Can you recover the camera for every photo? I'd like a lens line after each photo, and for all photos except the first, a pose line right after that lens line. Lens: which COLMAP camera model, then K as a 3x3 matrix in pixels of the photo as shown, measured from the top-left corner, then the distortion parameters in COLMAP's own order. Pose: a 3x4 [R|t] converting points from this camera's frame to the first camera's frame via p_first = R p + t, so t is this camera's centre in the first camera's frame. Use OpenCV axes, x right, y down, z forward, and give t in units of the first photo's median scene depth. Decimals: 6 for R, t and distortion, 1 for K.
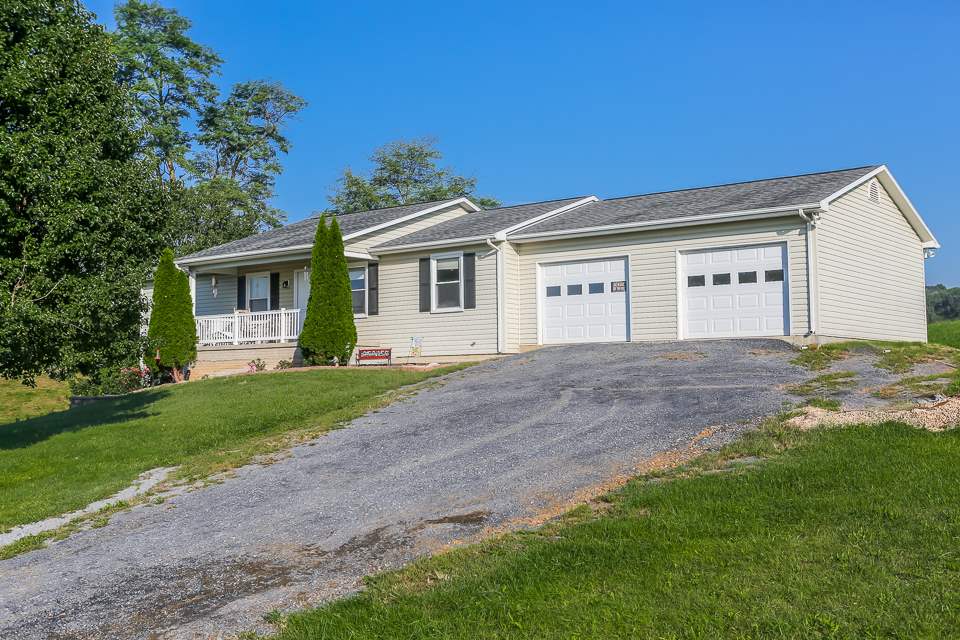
lens RADIAL K [[1120.6, 0, 480.0], [0, 1120.6, 320.0], [0, 0, 1]] dist [-0.025760, 0.001471]
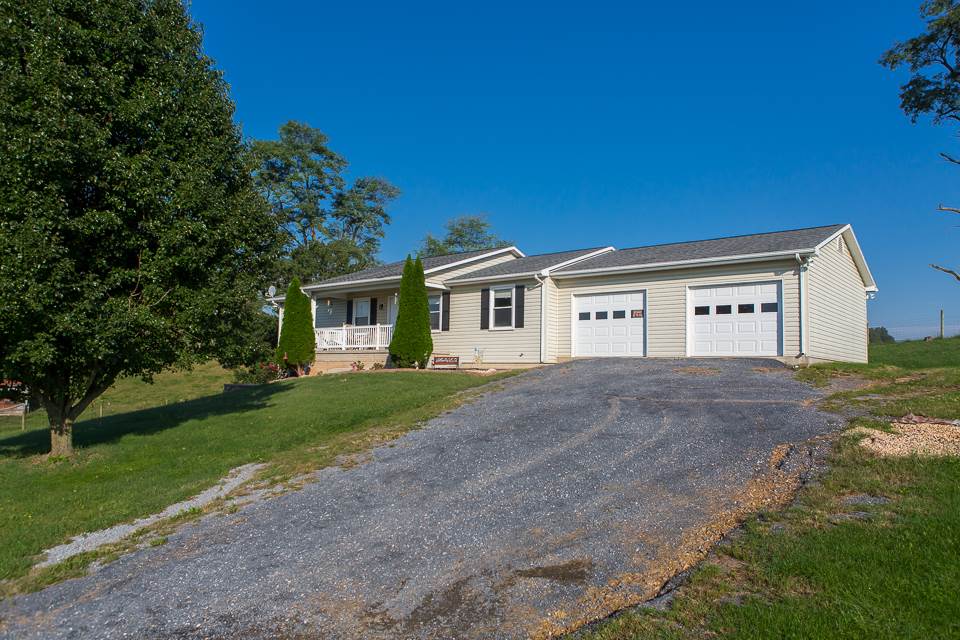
lens RADIAL K [[677.9, 0, 481.1], [0, 677.9, 343.5], [0, 0, 1]] dist [0.003596, -0.000114]
pose [[0.998972, 0.028620, -0.035156, -0.027491], [-0.028292, 0.999552, 0.009809, 0.001738], [0.035421, -0.008804, 0.999334, 0.221985]]
